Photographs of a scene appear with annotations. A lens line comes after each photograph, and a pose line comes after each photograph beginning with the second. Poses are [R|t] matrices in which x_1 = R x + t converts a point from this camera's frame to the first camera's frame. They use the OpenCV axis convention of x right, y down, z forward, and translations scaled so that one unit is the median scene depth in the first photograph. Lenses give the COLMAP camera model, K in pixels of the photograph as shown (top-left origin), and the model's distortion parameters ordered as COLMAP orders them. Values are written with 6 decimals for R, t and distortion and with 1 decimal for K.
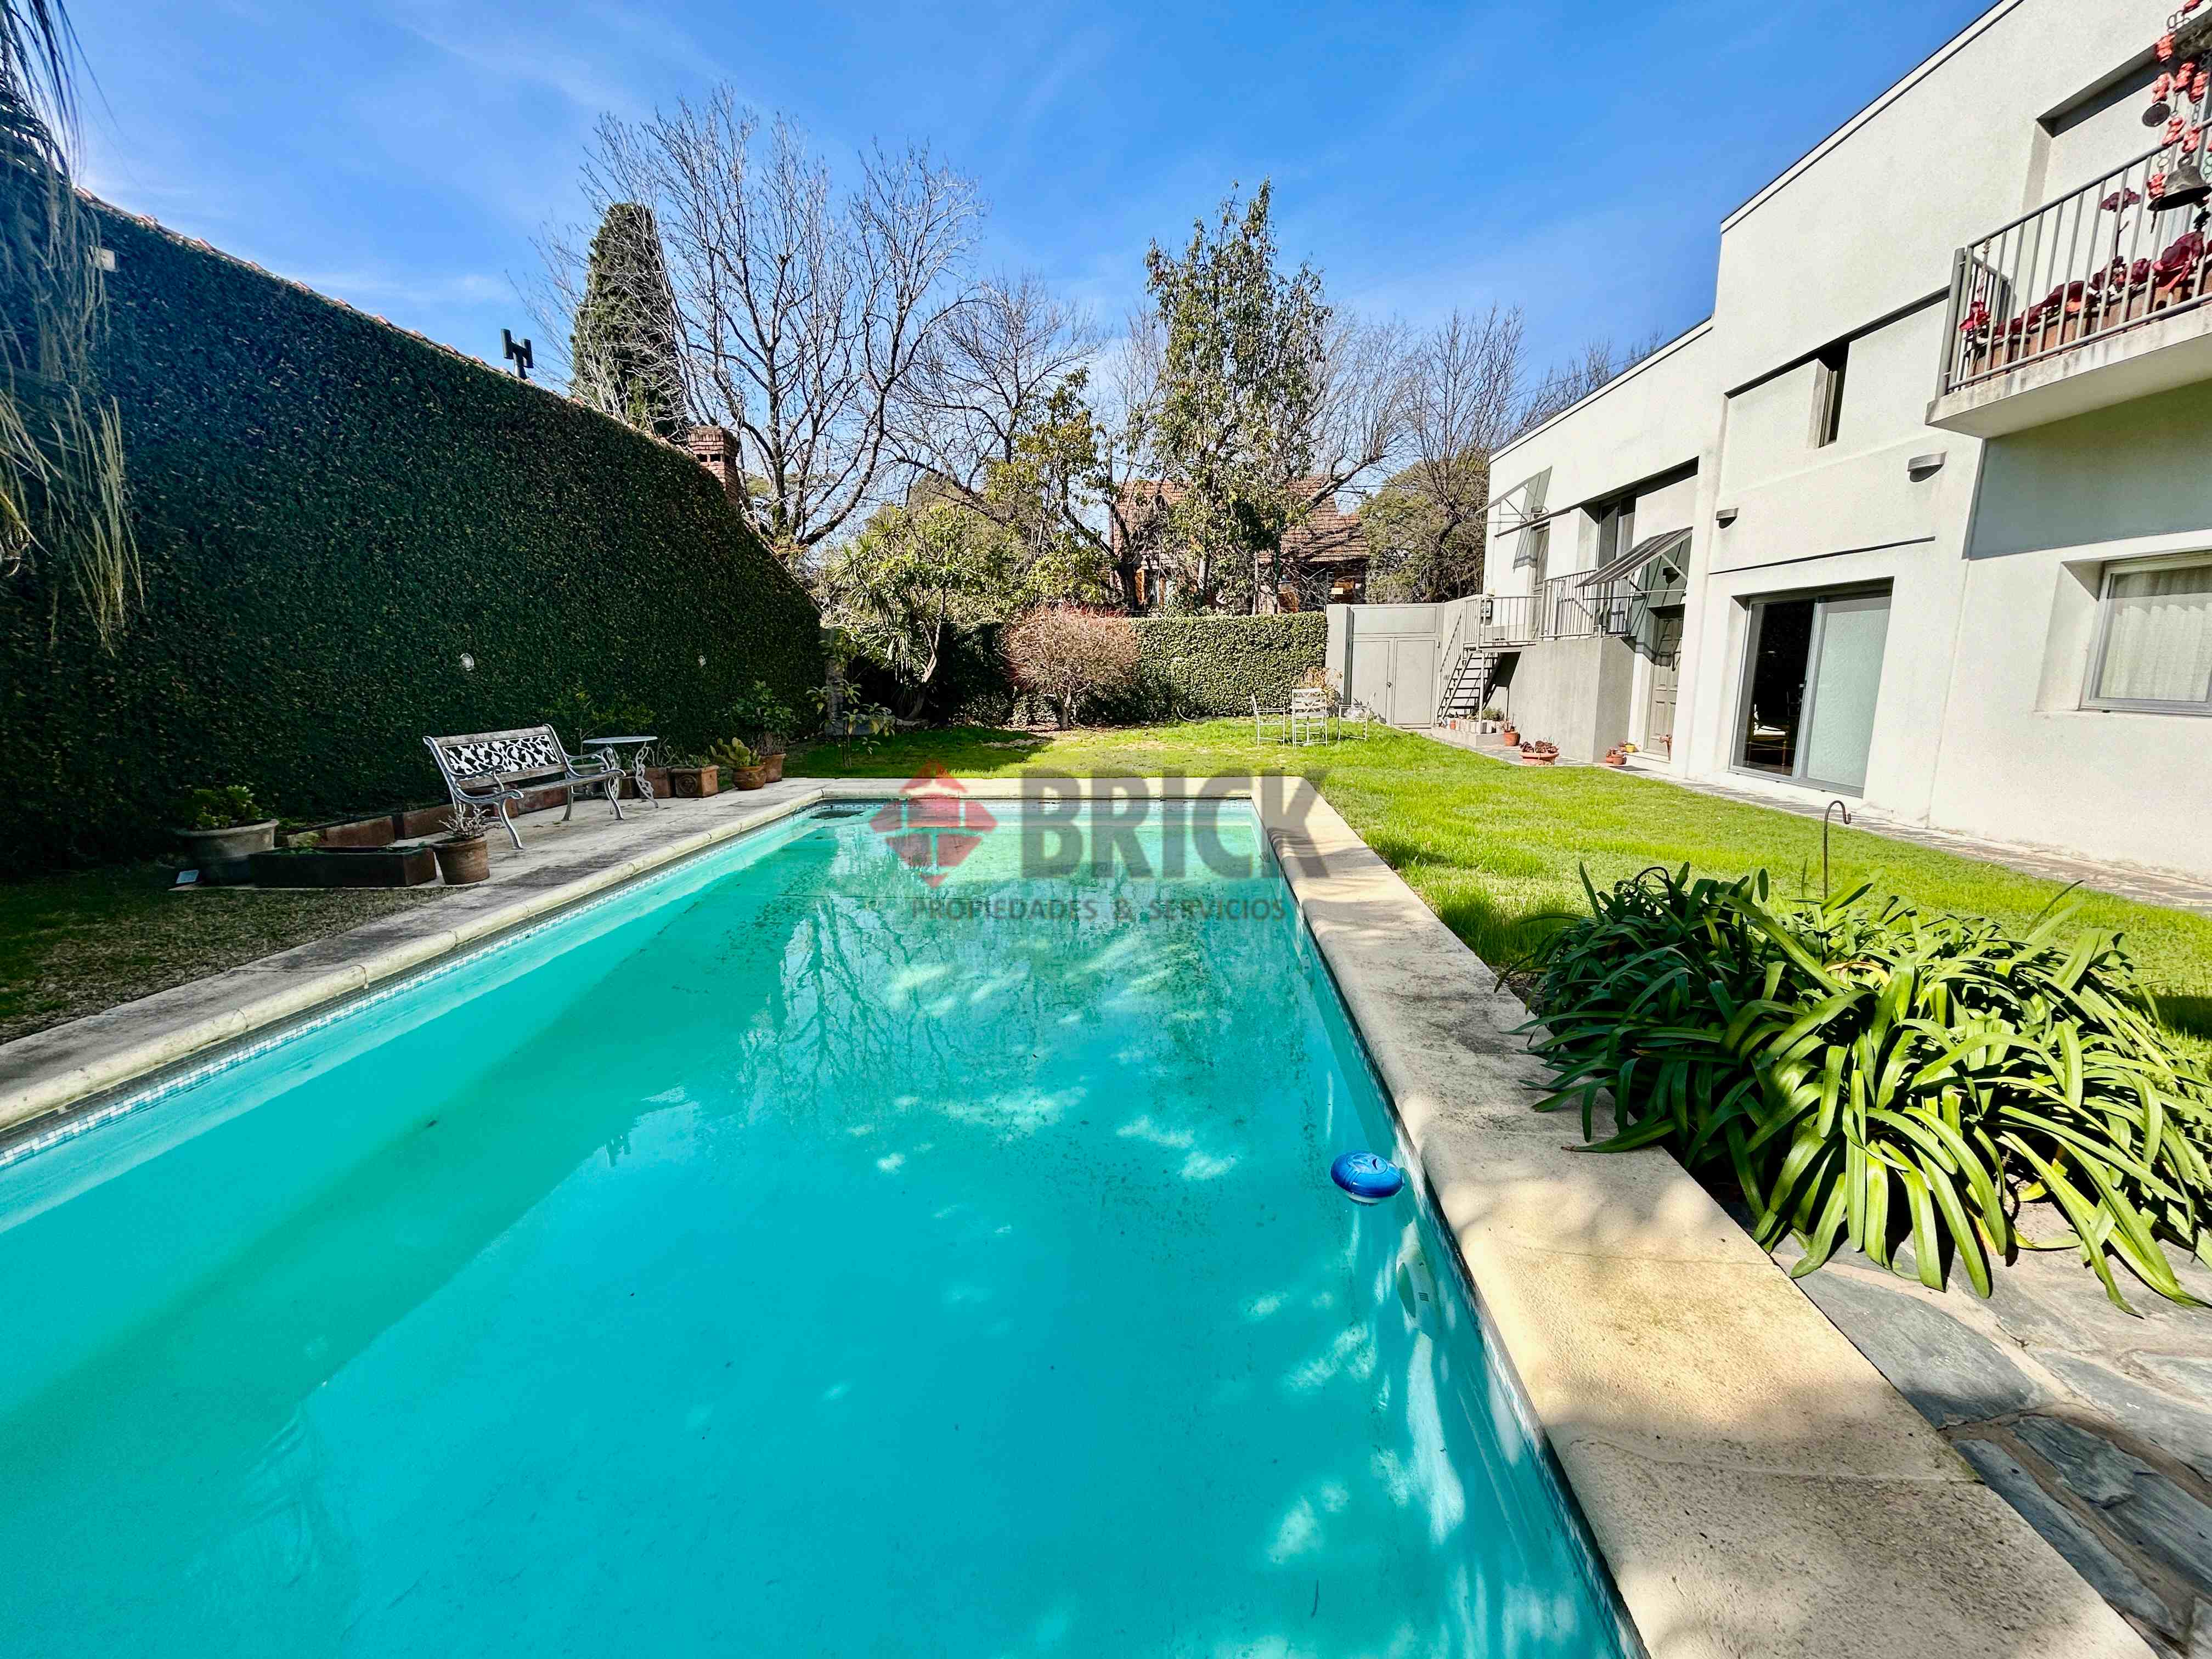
lens RADIAL K [[905.1, 0, 1105.6], [0, 905.1, 823.6], [0, 0, 1]] dist [0.001607, 0.000315]
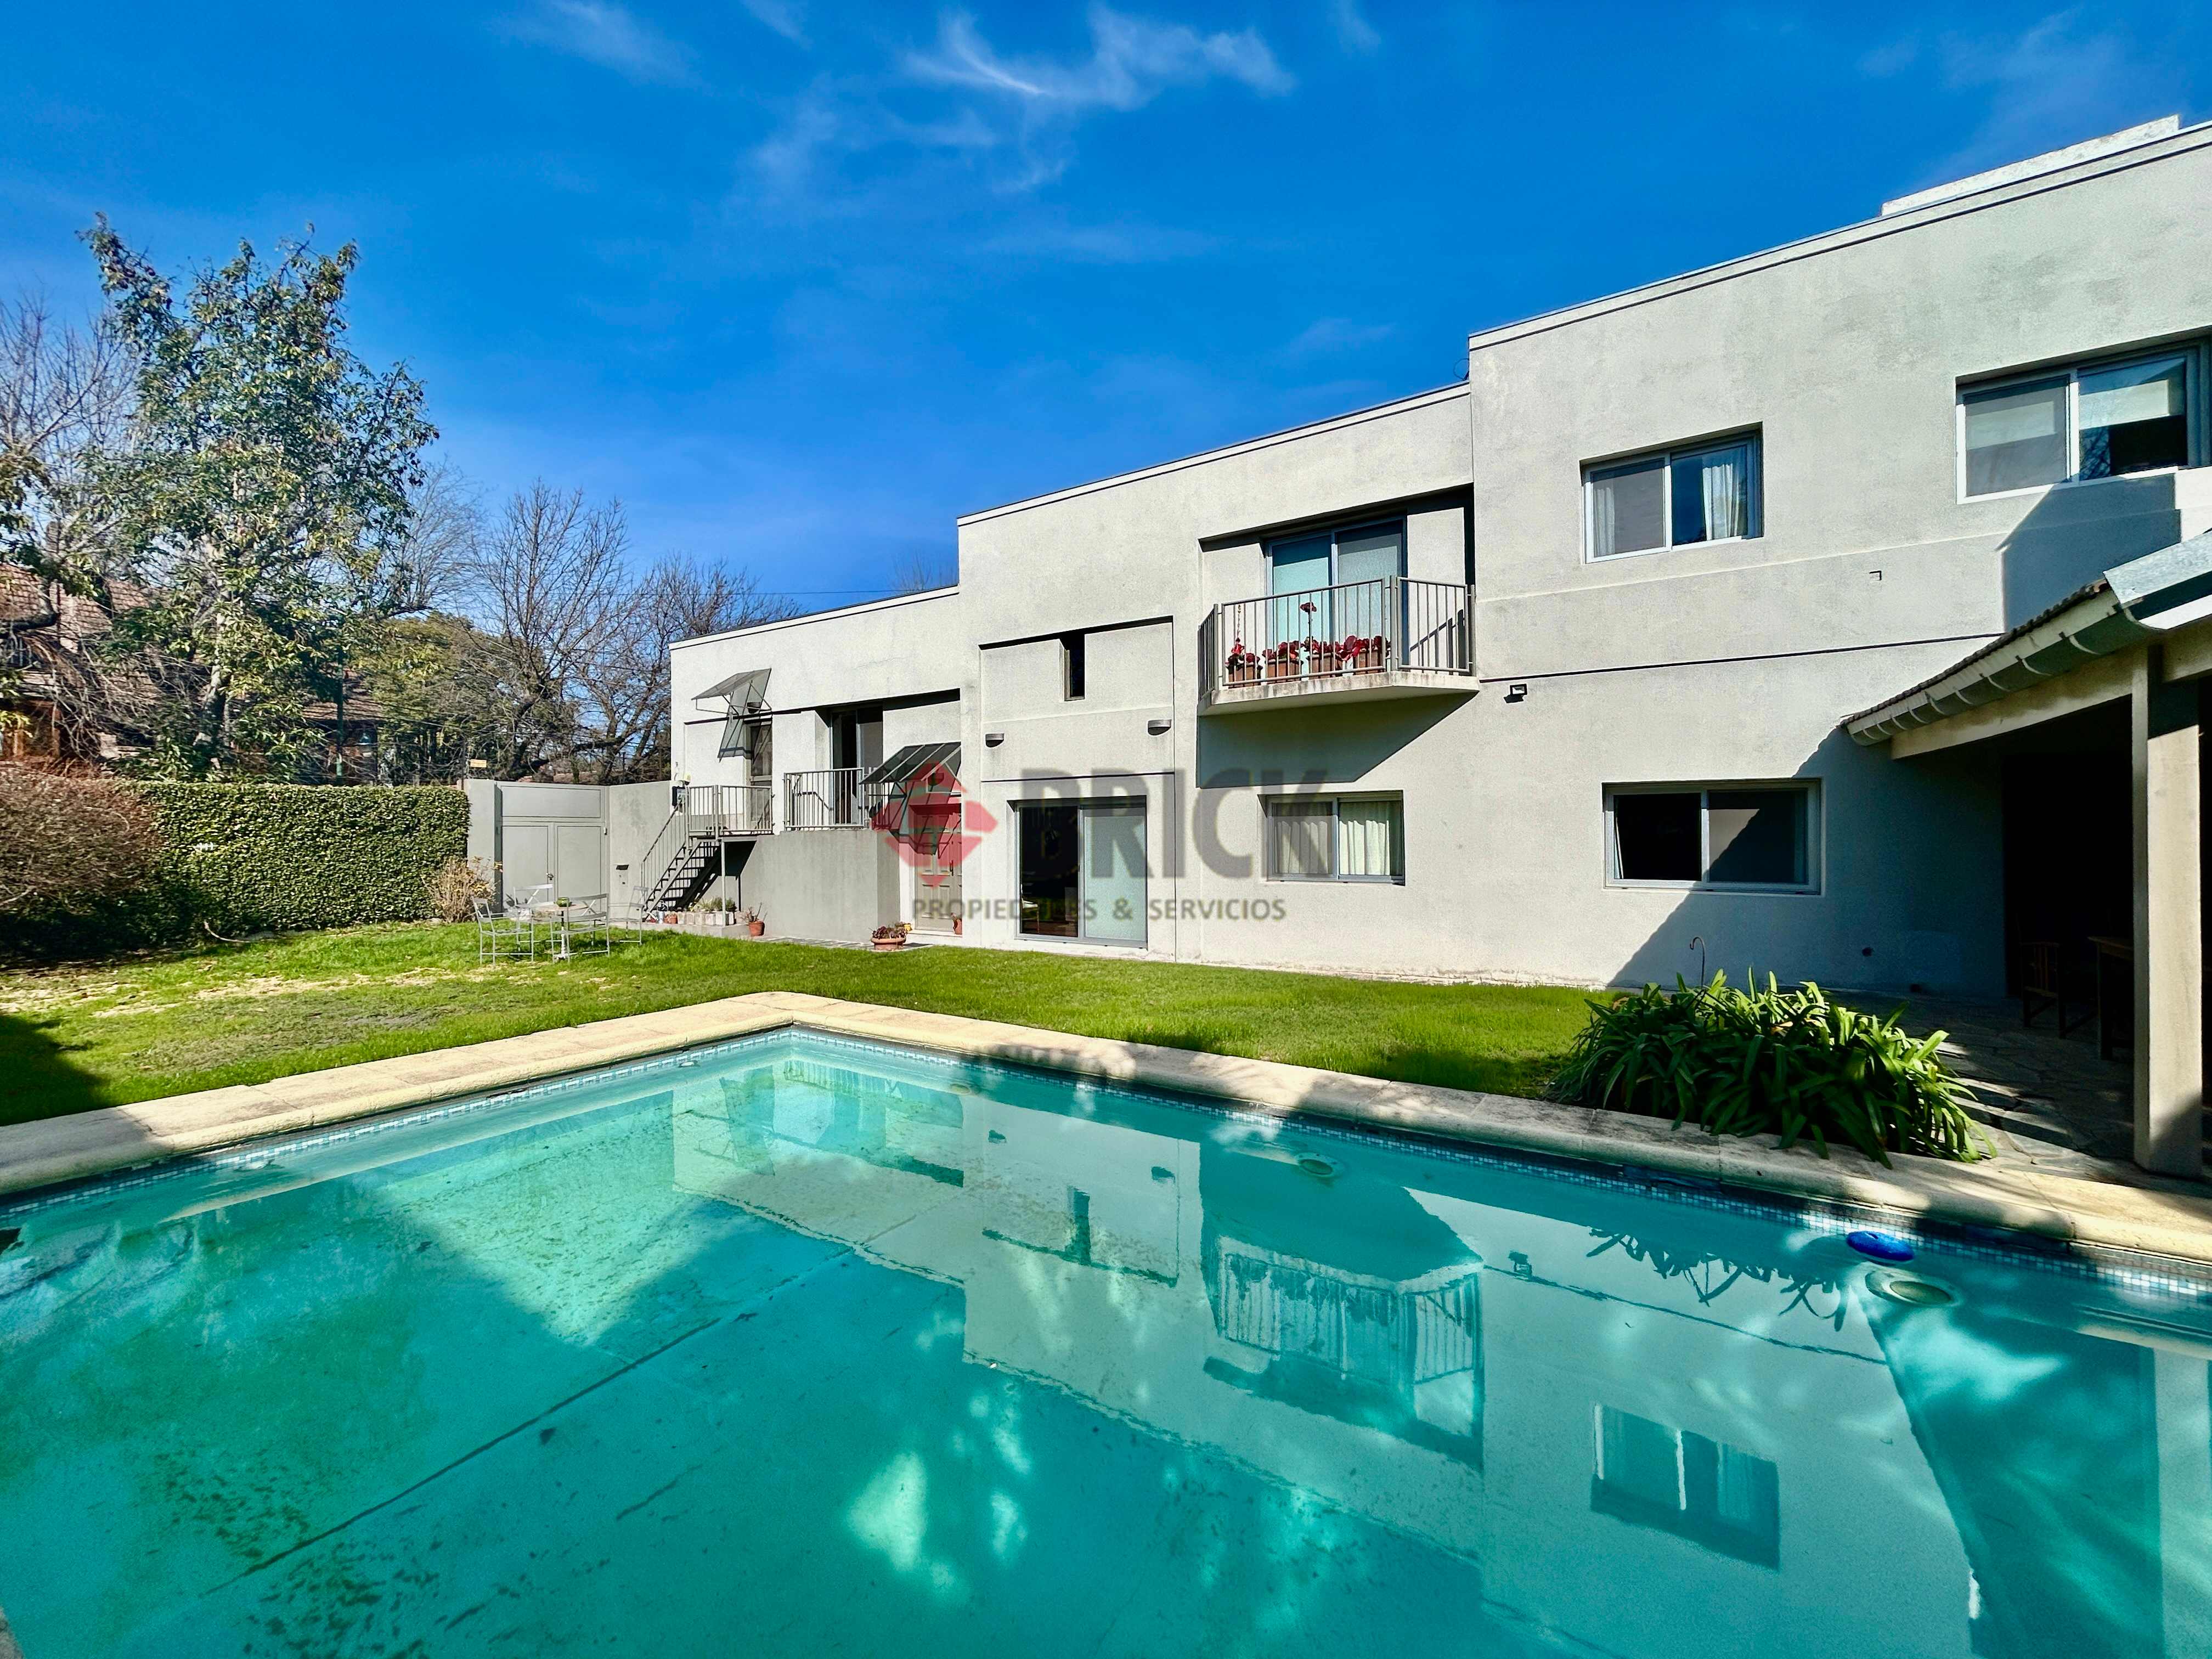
lens RADIAL K [[905.1, 0, 1104.2], [0, 905.1, 823.9], [0, 0, 1]] dist [0.001607, 0.000315]
pose [[0.485854, 0.020366, 0.873803, -0.347057], [0.153754, 0.982147, -0.108382, -0.061294], [-0.860410, 0.187008, 0.474049, 0.290391]]
